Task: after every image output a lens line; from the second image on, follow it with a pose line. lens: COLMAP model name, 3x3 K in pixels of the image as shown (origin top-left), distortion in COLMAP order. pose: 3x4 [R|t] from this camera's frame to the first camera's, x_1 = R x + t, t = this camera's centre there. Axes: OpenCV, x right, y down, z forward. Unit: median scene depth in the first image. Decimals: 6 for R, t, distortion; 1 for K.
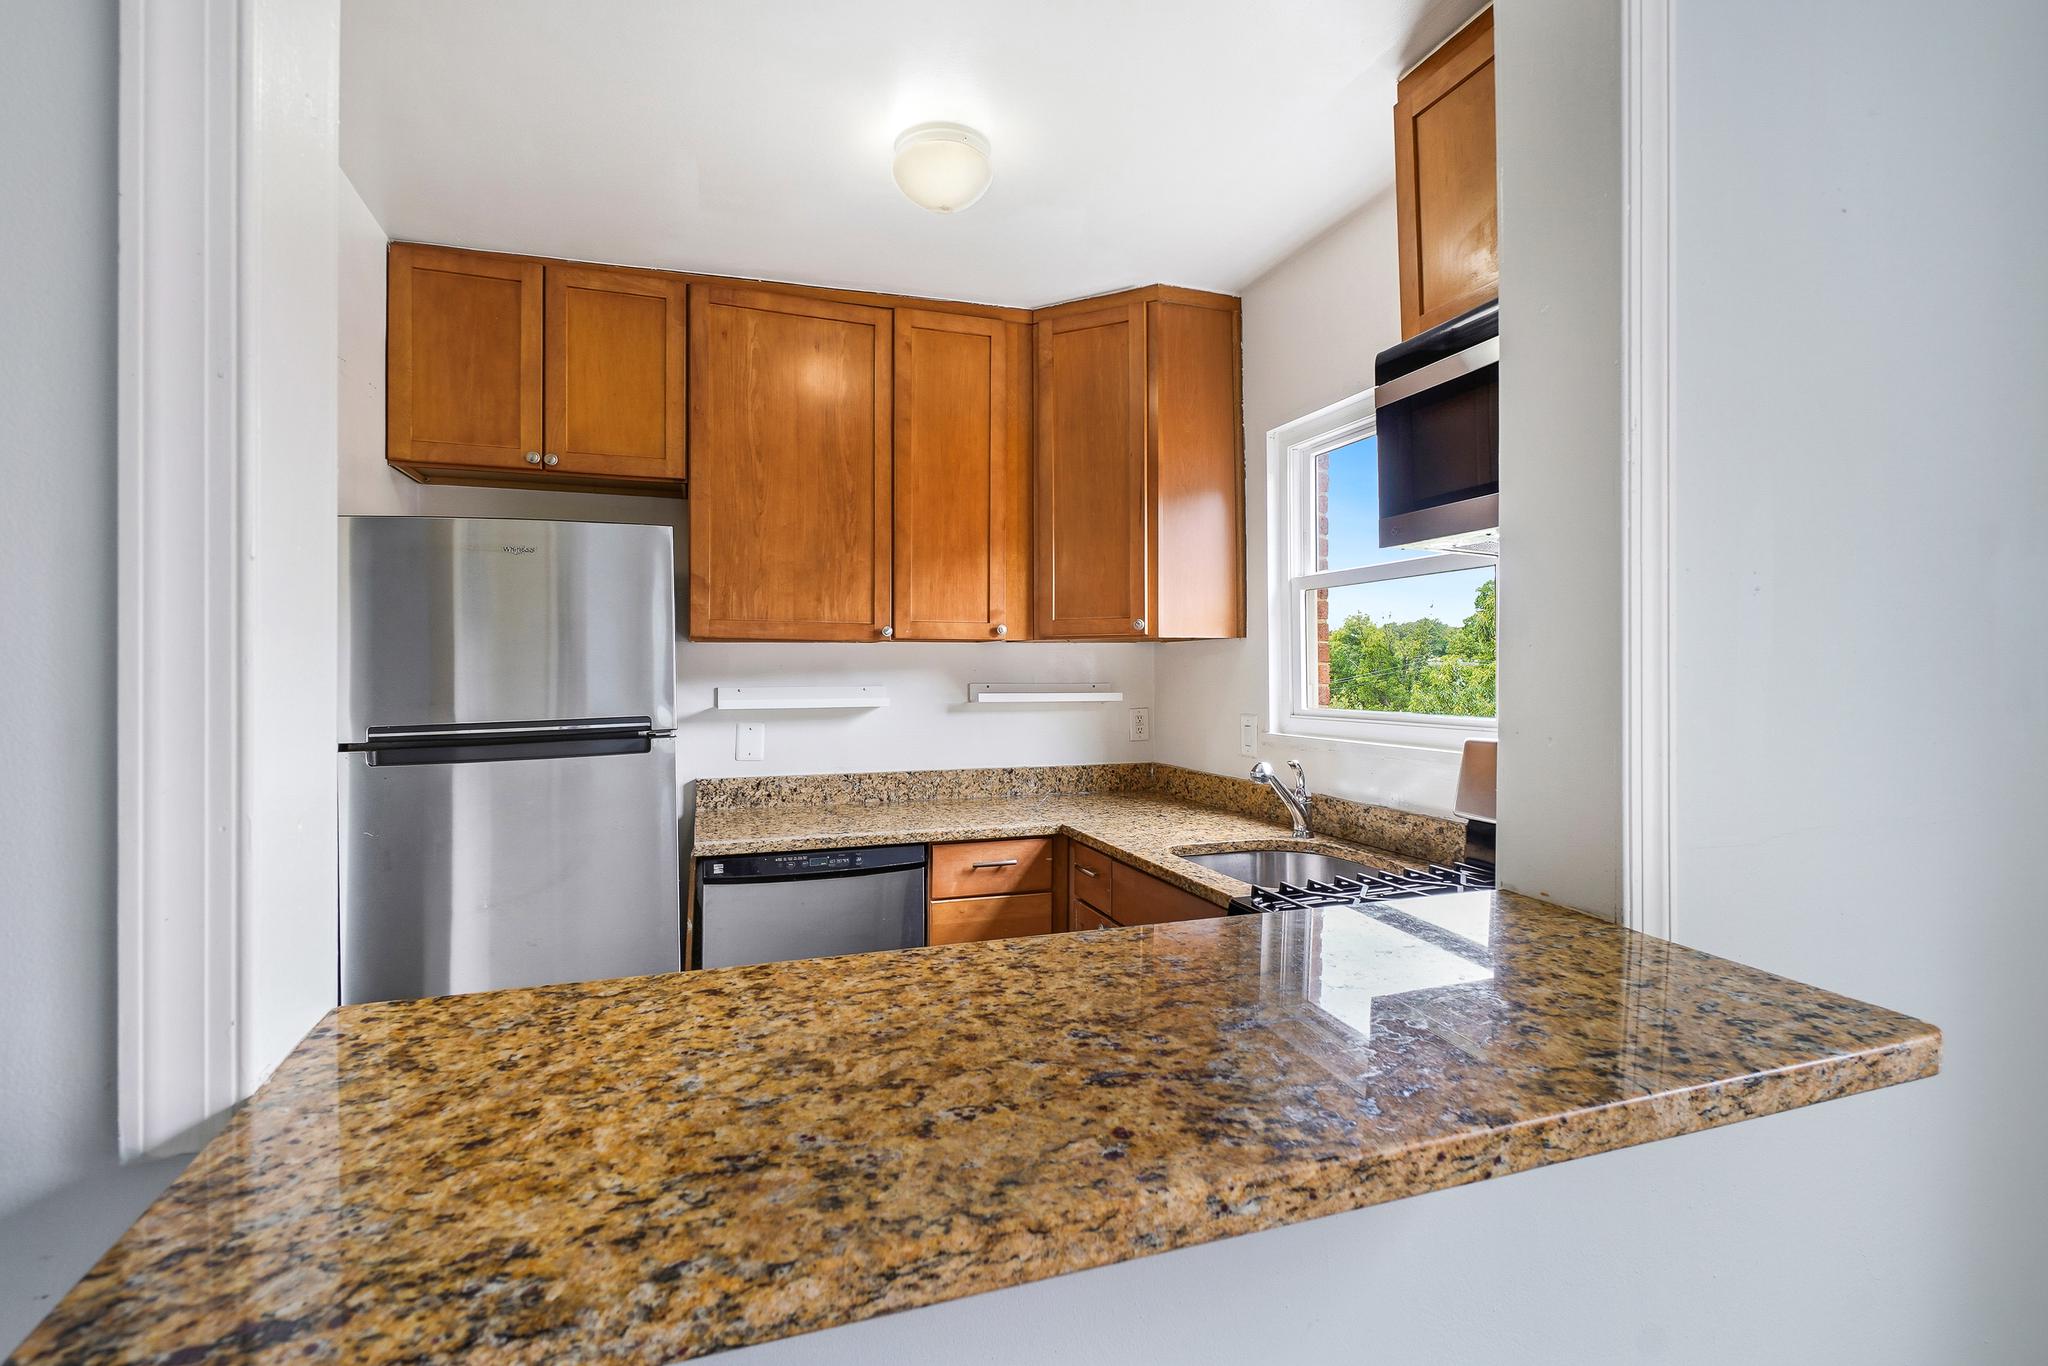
lens RADIAL K [[922.4, 0, 1018.5], [0, 922.4, 662.4], [0, 0, 1]] dist [-0.000042, -0.000170]
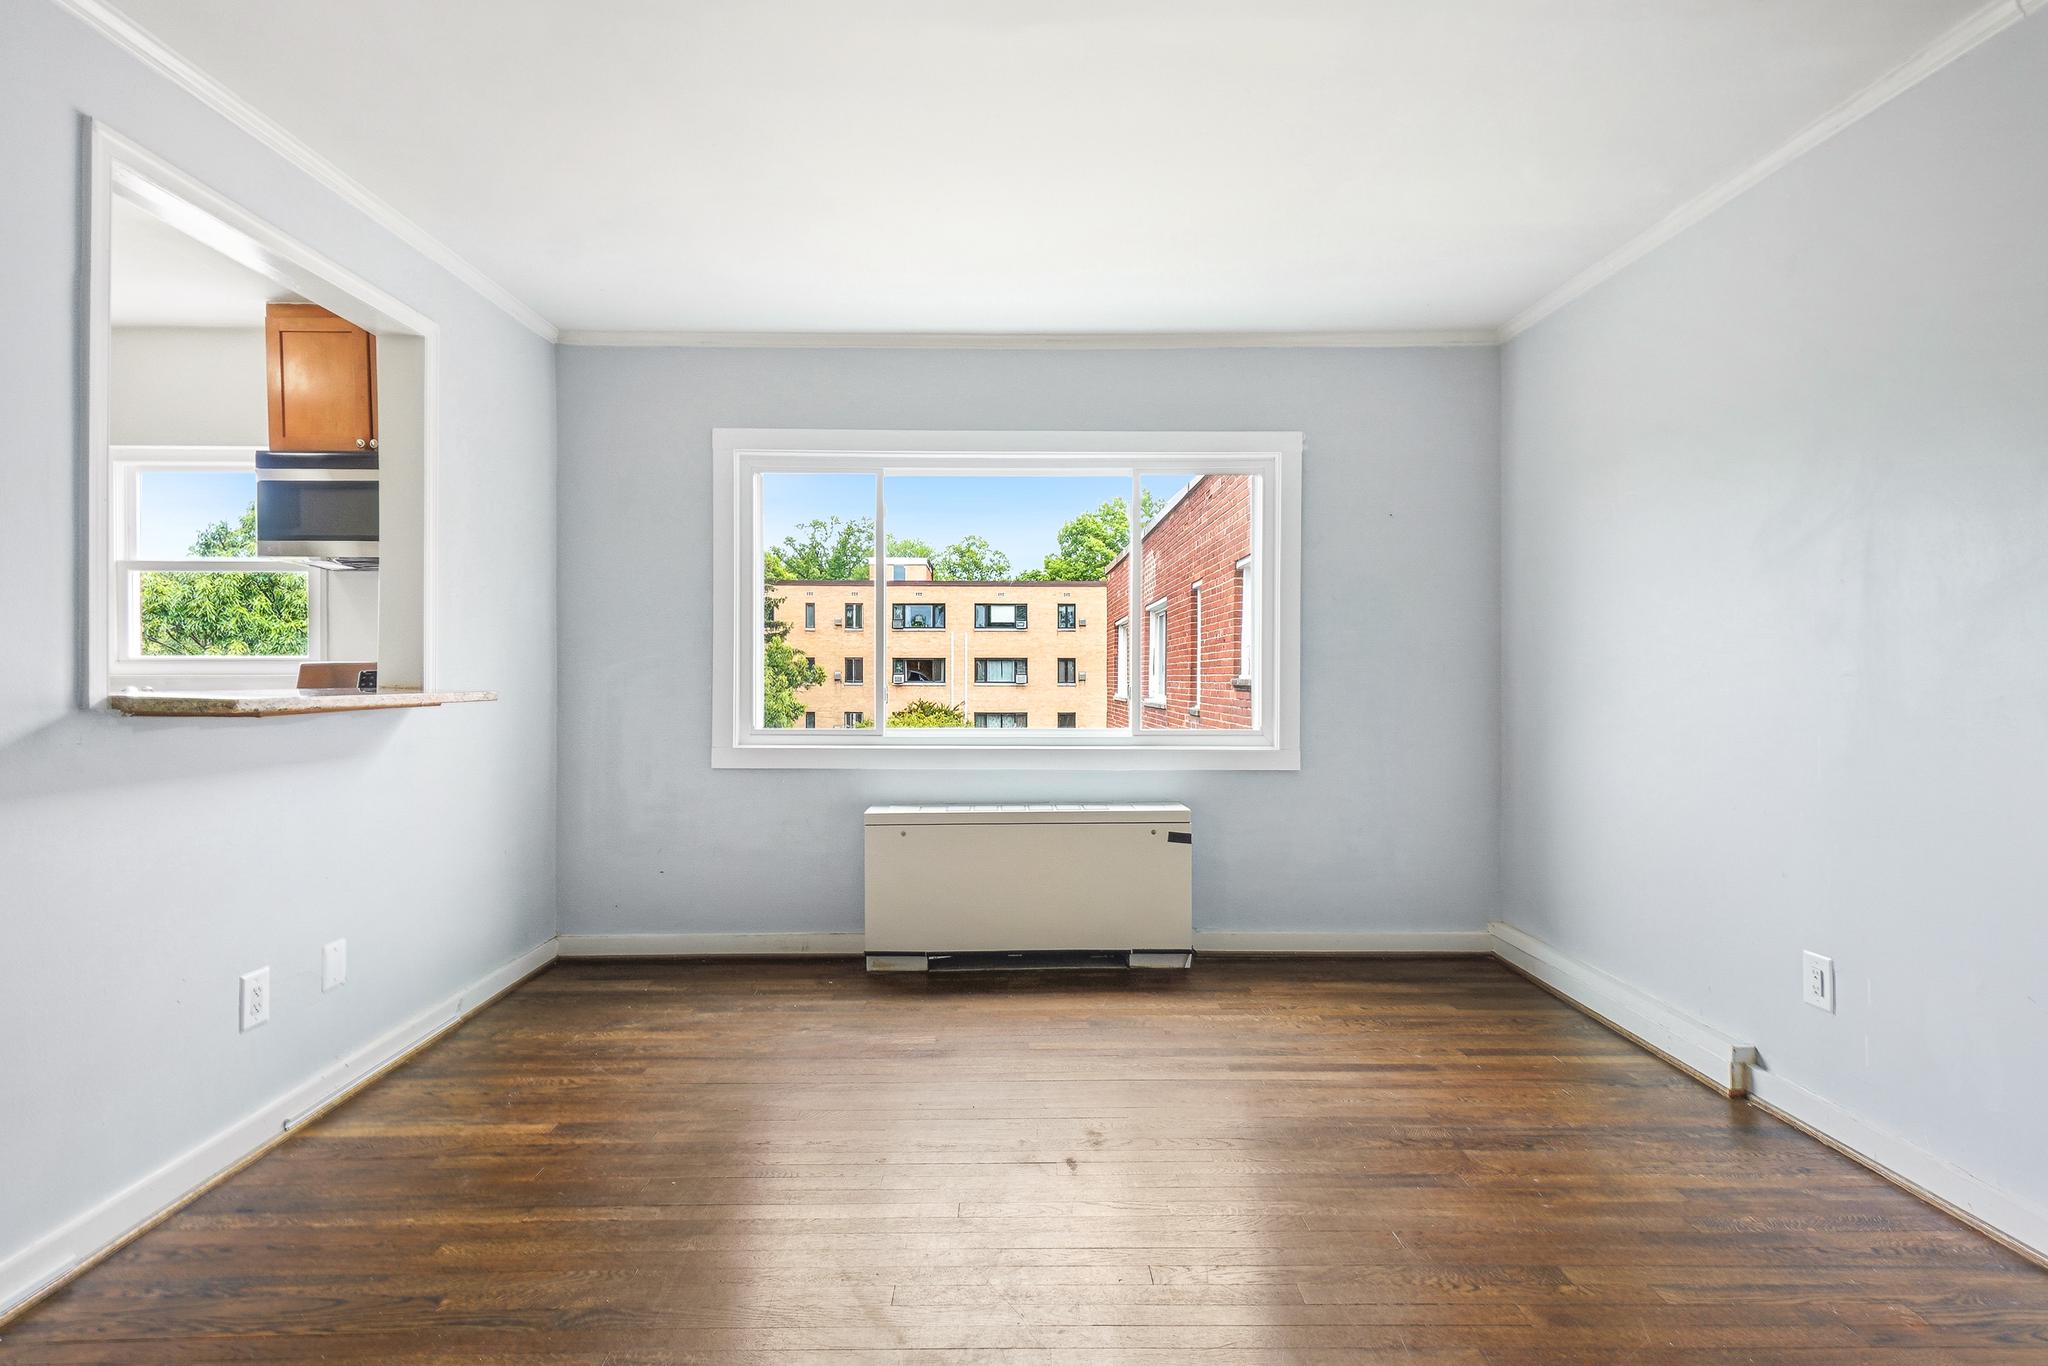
lens RADIAL K [[946.9, 0, 1014.6], [0, 946.9, 674.5], [0, 0, 1]] dist [0.015471, -0.000813]
pose [[0.318770, 0.003811, 0.947824, -0.609857], [-0.006122, 0.999979, -0.001962, 0.069467], [-0.947812, -0.005177, 0.318787, -0.674556]]
